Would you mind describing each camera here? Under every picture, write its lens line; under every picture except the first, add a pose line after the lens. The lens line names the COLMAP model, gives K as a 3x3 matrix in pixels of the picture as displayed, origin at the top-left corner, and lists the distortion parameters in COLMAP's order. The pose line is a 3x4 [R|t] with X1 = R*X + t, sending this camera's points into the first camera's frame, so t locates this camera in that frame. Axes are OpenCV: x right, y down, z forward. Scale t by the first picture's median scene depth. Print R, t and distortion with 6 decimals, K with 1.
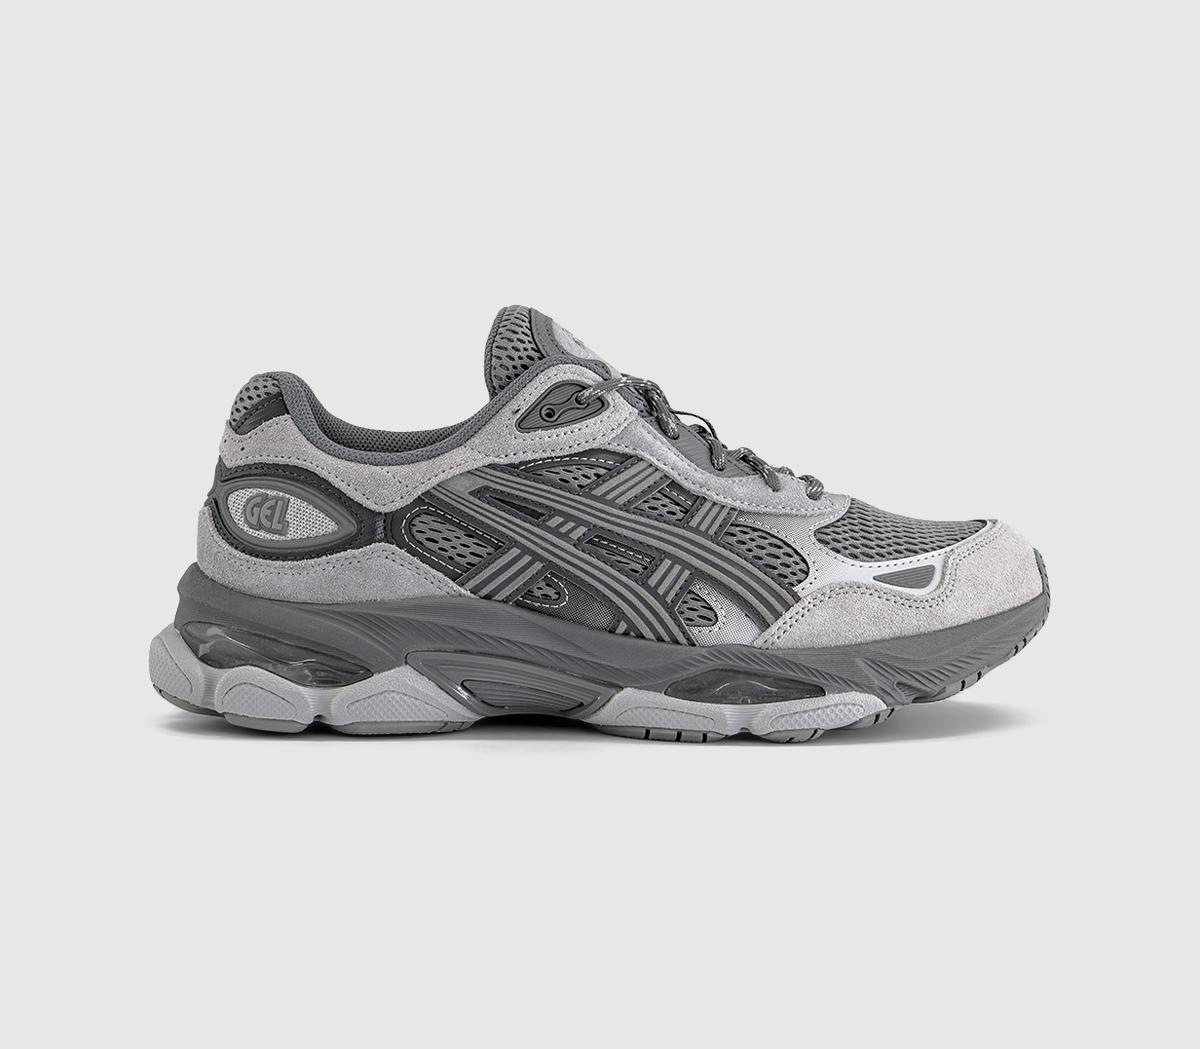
lens RADIAL K [[1890.0, 0, 600.0], [0, 1890.0, 524.5], [0, 0, 1]] dist [0.007166, -0.005397]
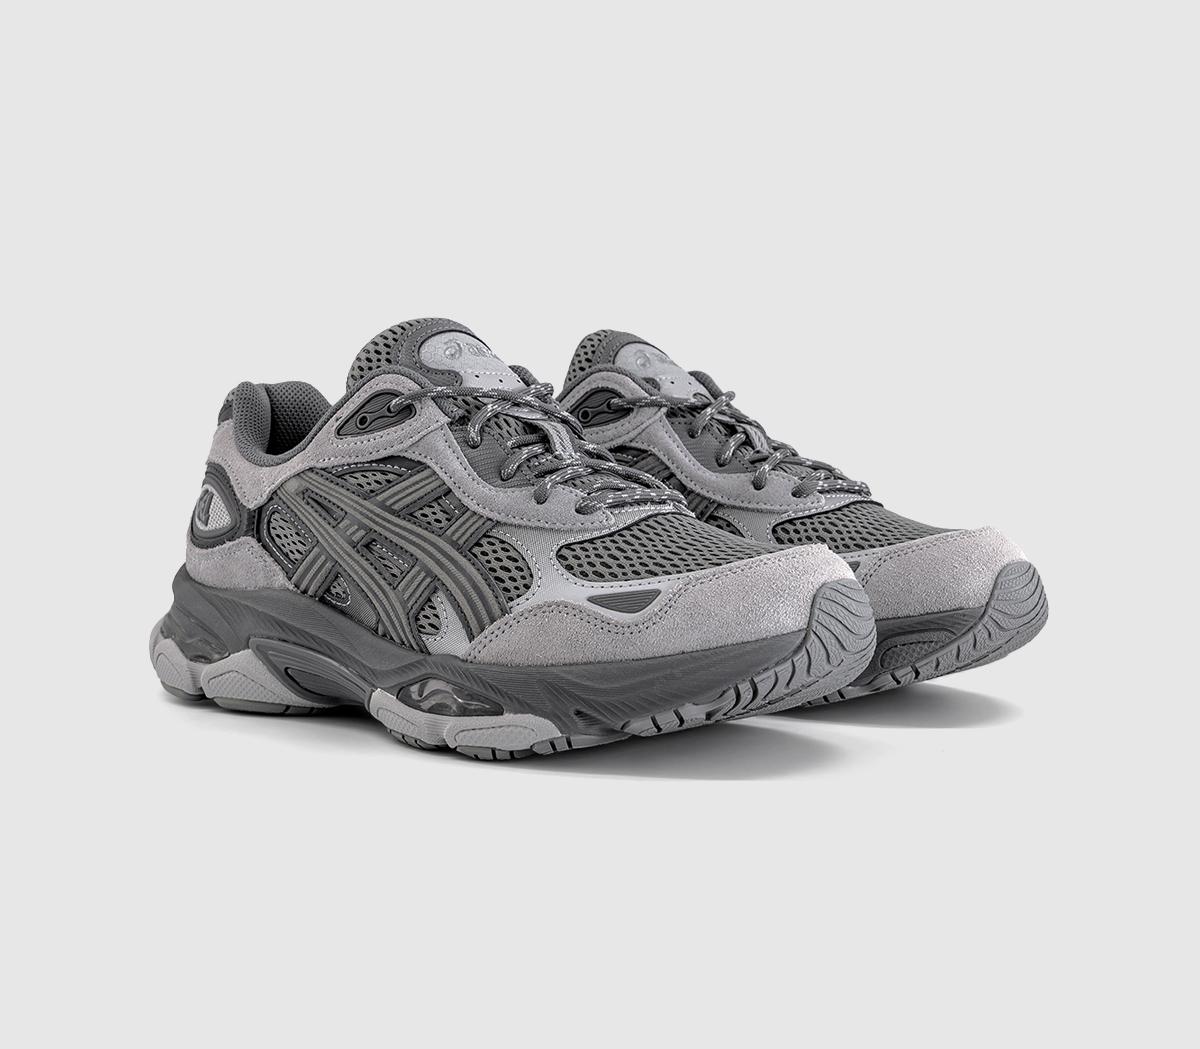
lens RADIAL K [[1890.0, 0, 600.0], [0, 1890.0, 524.5], [0, 0, 1]] dist [0.007166, -0.005397]
pose [[0.791833, 0.044248, -0.609133, 0.721207], [-0.042308, 0.998950, 0.017567, -0.025520], [0.609271, 0.011861, 0.792873, 0.250949]]
